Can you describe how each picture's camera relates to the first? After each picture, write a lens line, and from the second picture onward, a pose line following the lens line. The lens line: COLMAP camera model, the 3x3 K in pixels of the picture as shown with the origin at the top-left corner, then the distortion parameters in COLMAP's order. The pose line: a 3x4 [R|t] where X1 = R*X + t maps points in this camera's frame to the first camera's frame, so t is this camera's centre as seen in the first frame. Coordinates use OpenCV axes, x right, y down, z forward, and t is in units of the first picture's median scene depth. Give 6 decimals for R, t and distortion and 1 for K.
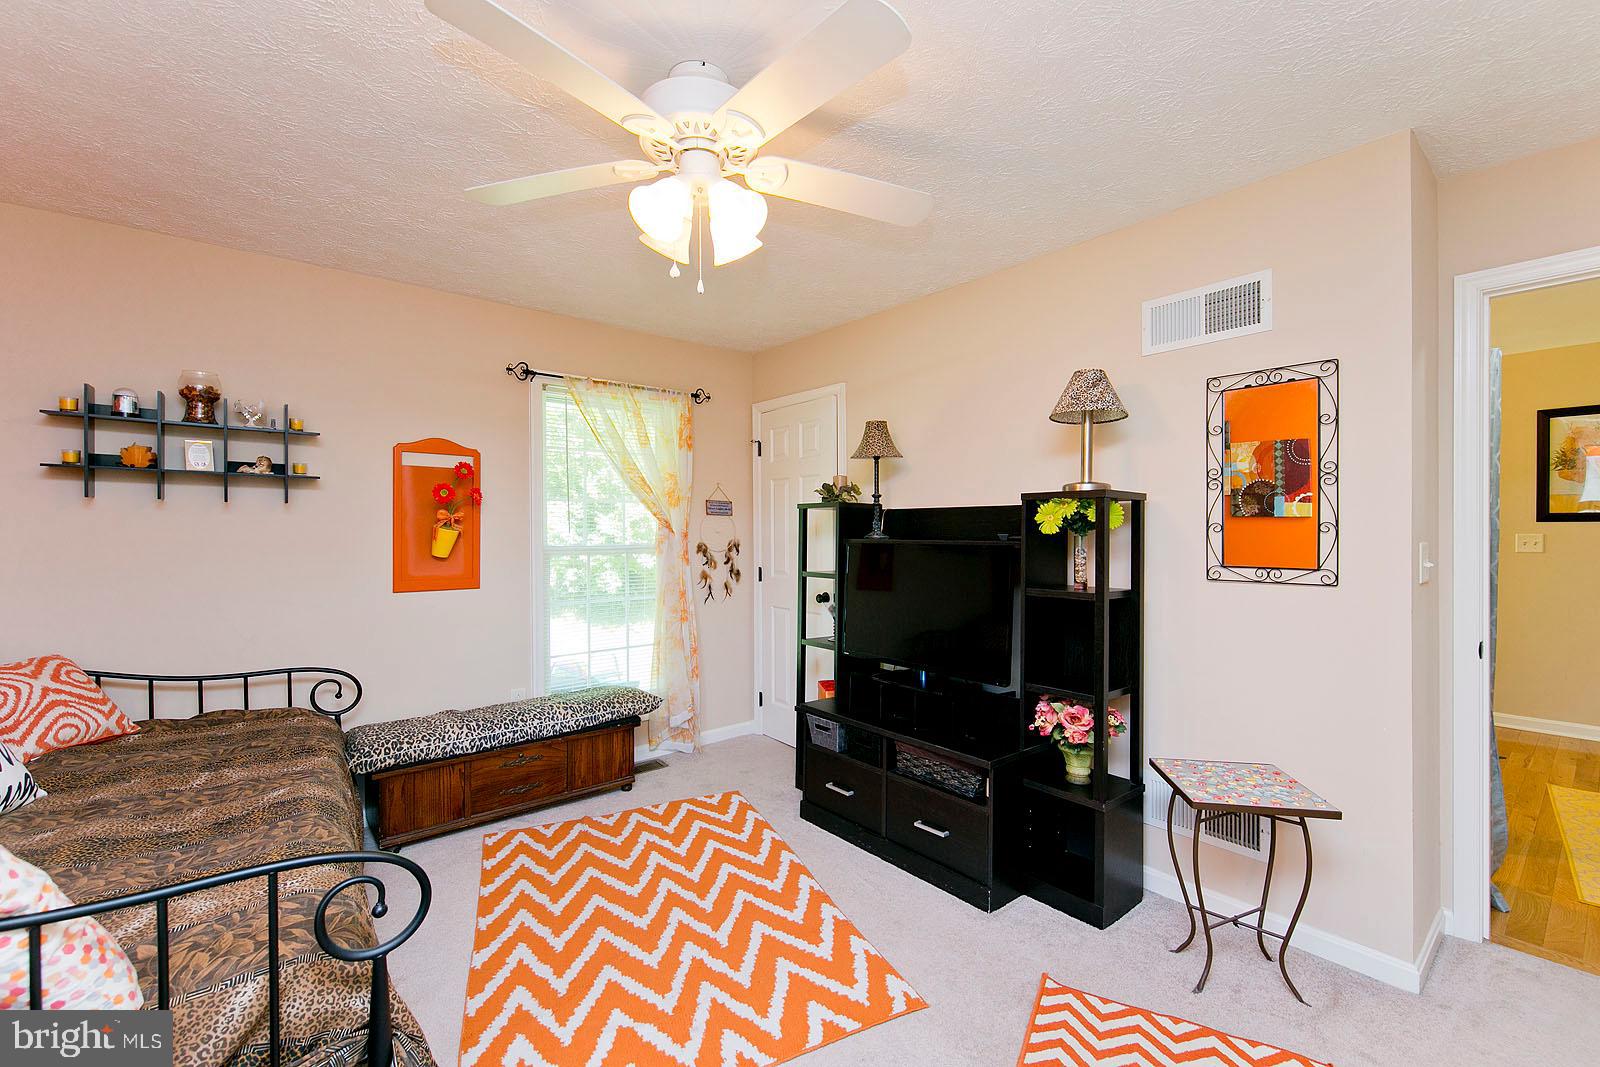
lens RADIAL K [[689.2, 0, 799.4], [0, 689.2, 542.6], [0, 0, 1]] dist [-0.000101, -0.000494]
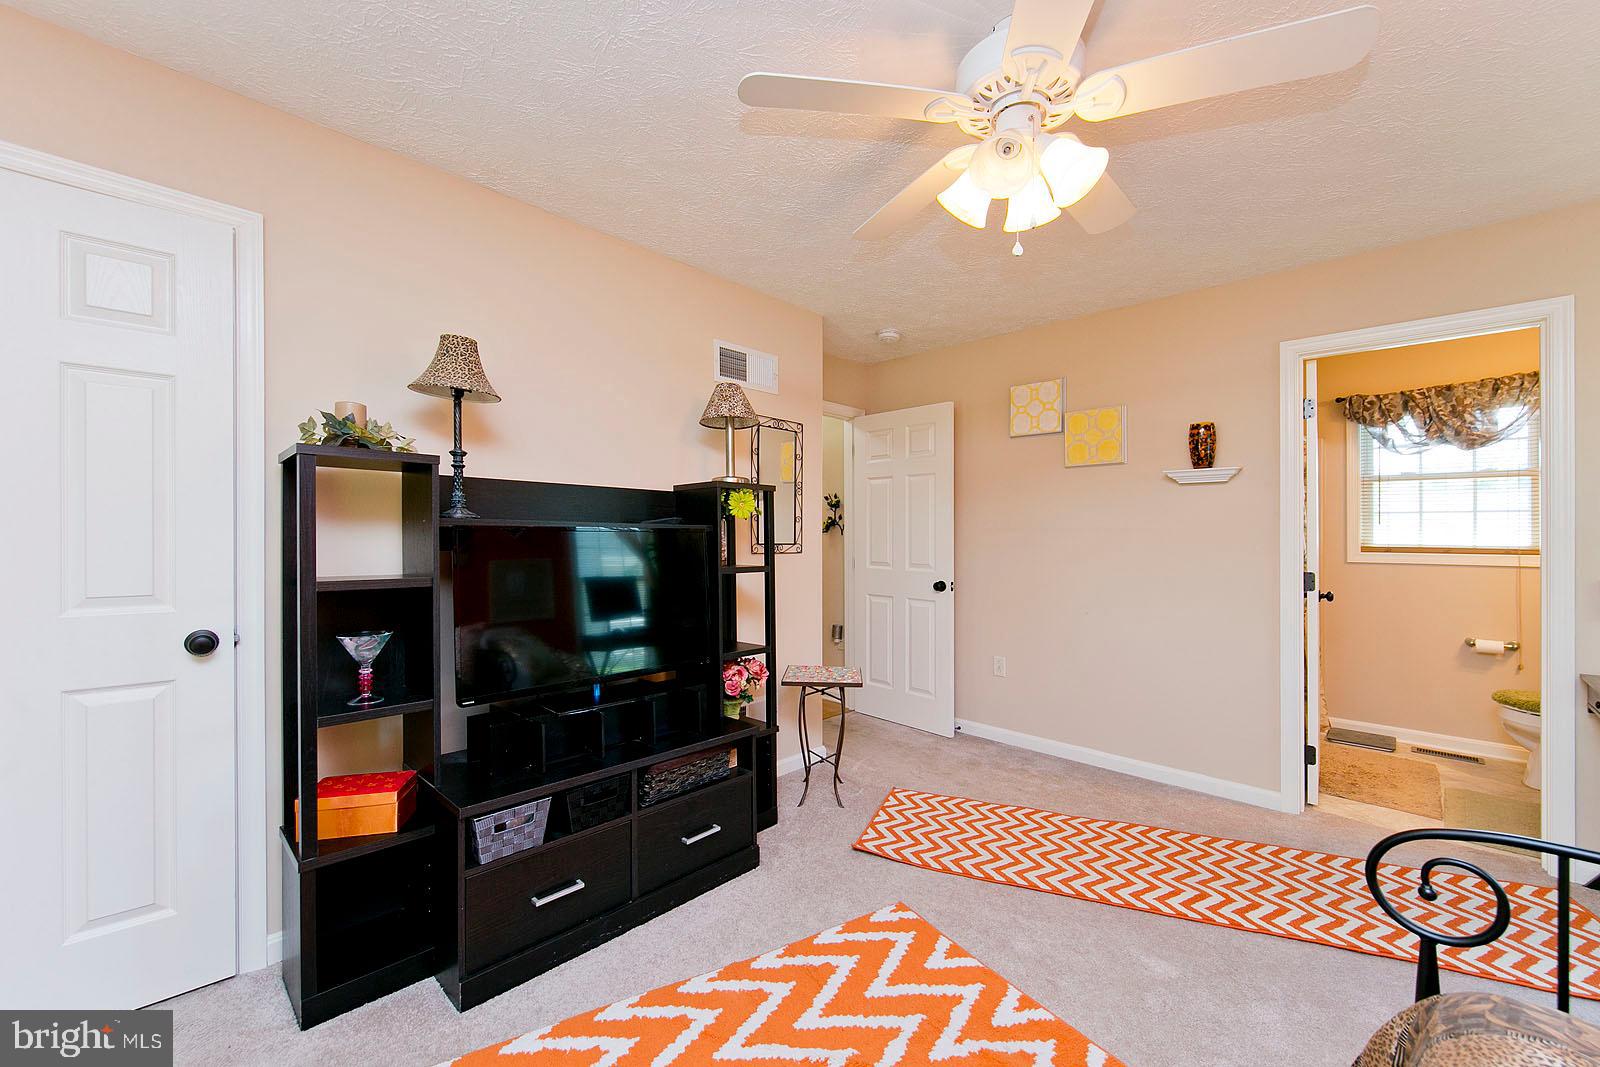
lens RADIAL K [[642.6, 0, 800.5], [0, 642.6, 536.7], [0, 0, 1]] dist [-0.012956, -0.000208]
pose [[-0.132954, 0.002538, 0.991119, -0.613924], [0.008426, 0.999963, -0.001431, 0.017883], [-0.991086, 0.008161, -0.132971, 0.889226]]
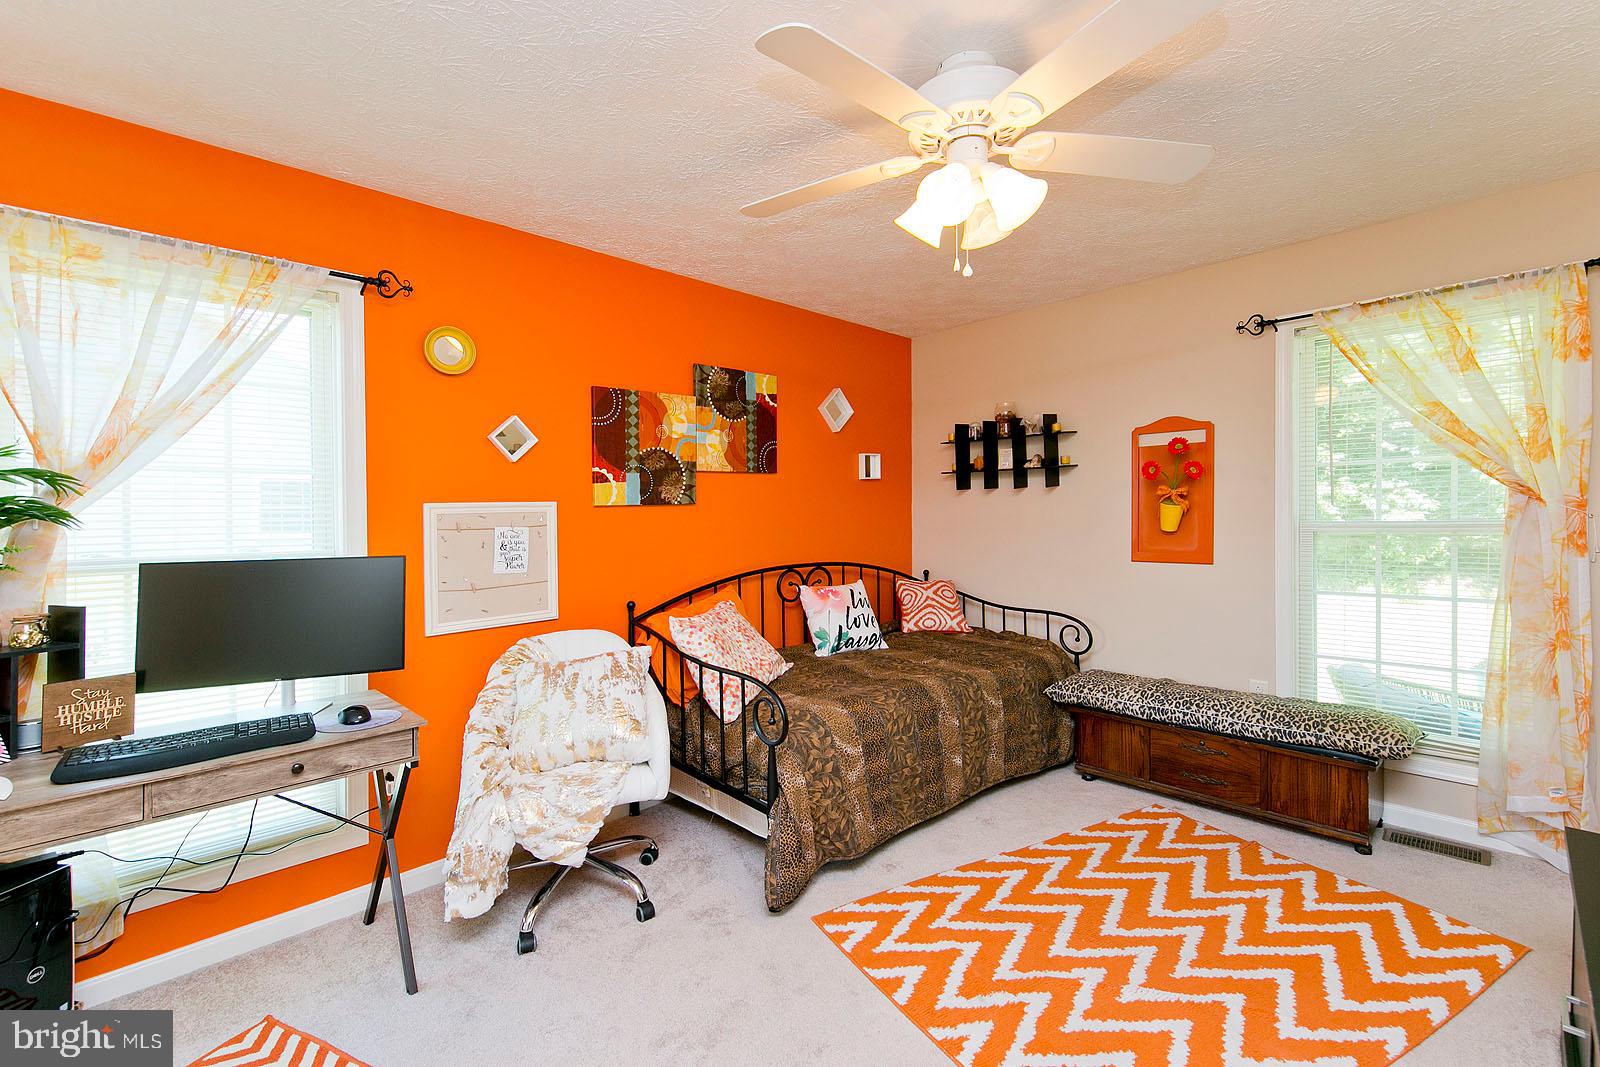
lens RADIAL K [[689.2, 0, 809.3], [0, 689.2, 516.7], [0, 0, 1]] dist [-0.000101, -0.000494]
pose [[0.063105, 0.006089, -0.997988, 0.545068], [0.003211, 0.999975, 0.006304, -0.009717], [0.998002, -0.003603, 0.063083, 0.440568]]
